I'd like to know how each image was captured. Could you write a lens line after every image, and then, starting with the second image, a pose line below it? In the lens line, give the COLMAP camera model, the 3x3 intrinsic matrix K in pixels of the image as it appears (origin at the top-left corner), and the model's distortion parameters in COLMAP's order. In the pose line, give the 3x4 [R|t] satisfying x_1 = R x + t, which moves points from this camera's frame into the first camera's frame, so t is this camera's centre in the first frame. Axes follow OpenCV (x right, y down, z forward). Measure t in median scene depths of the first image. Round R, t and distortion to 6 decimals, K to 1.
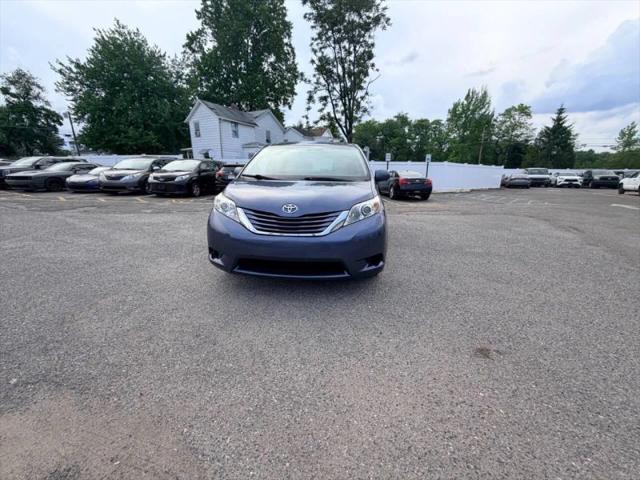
lens RADIAL K [[253.4, 0, 319.1], [0, 253.4, 242.6], [0, 0, 1]] dist [-0.000377, 0.000082]
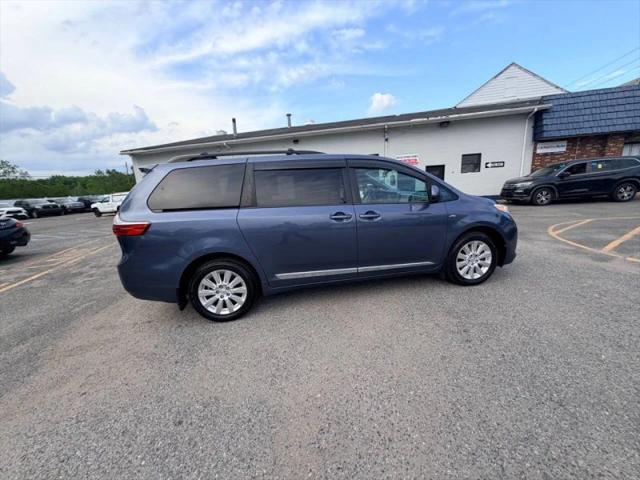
lens RADIAL K [[253.4, 0, 319.7], [0, 253.4, 241.7], [0, 0, 1]] dist [-0.000377, 0.000082]
pose [[-0.259238, -0.201486, 0.944563, -0.130541], [0.311506, 0.908288, 0.279242, -0.061993], [-0.914199, 0.366627, -0.172698, 0.201141]]
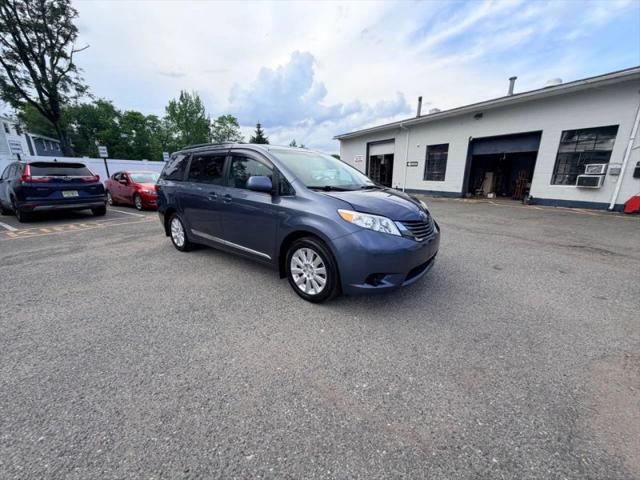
lens RADIAL K [[253.4, 0, 319.5], [0, 253.4, 241.8], [0, 0, 1]] dist [-0.000377, 0.000082]
pose [[0.553884, -0.223062, 0.802157, -0.113342], [0.223917, 0.967856, 0.114525, -0.021335], [-0.801918, 0.116183, 0.586028, 0.060597]]
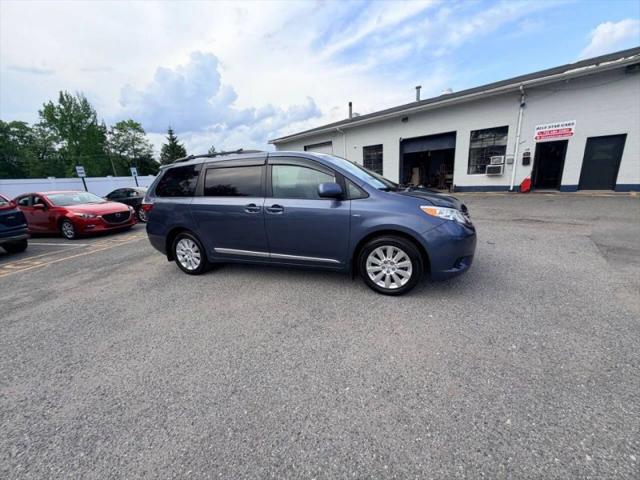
lens RADIAL K [[253.4, 0, 319.2], [0, 253.4, 242.0], [0, 0, 1]] dist [-0.000377, 0.000082]
pose [[0.287003, -0.272423, 0.918376, -0.140248], [0.318685, 0.931254, 0.176651, -0.036919], [-0.903366, 0.241973, 0.354090, 0.107528]]
